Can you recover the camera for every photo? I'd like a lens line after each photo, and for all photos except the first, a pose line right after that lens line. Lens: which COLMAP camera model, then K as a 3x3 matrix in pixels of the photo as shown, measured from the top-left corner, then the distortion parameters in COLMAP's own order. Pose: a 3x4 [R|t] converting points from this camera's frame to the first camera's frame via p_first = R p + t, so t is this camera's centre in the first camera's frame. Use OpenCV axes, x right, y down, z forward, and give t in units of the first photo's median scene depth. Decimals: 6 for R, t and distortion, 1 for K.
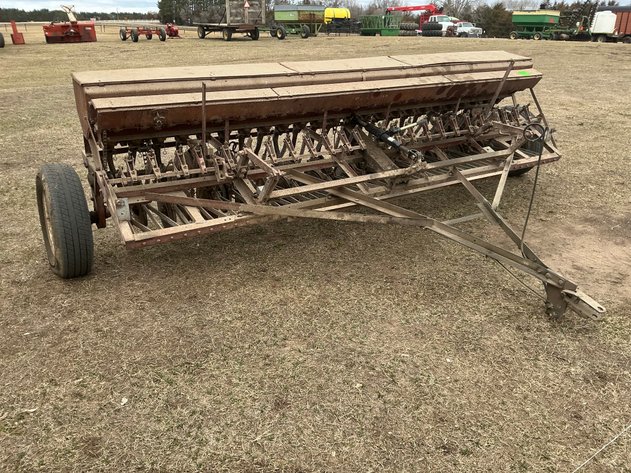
lens RADIAL K [[523.3, 0, 315.5], [0, 523.3, 236.5], [0, 0, 1]] dist [0.053596, -0.090732]
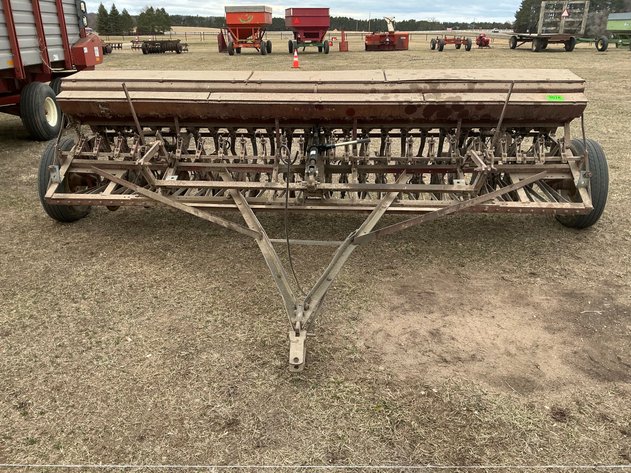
lens RADIAL K [[523.3, 0, 315.5], [0, 523.3, 236.5], [0, 0, 1]] dist [0.053596, -0.090732]
pose [[0.817447, 0.209435, -0.536579, 0.502481], [-0.217925, 0.974761, 0.048469, -0.057800], [0.533187, 0.077313, 0.842457, 0.134041]]
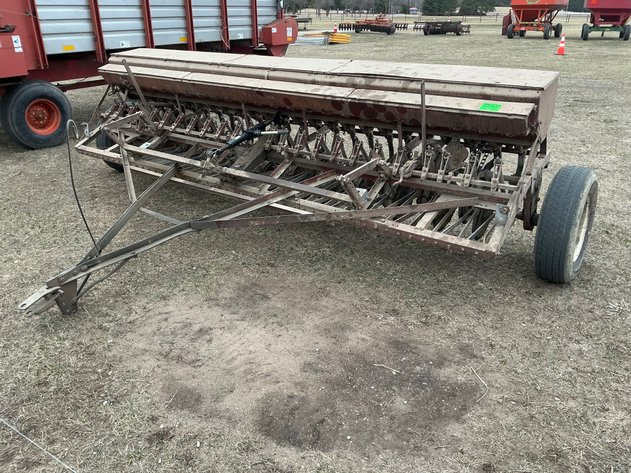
lens RADIAL K [[523.3, 0, 315.5], [0, 523.3, 236.5], [0, 0, 1]] dist [0.053596, -0.090732]
pose [[0.385392, 0.366380, -0.846900, 0.795390], [-0.354701, 0.906101, 0.230581, -0.212379], [0.851857, 0.211532, 0.479159, 0.488366]]
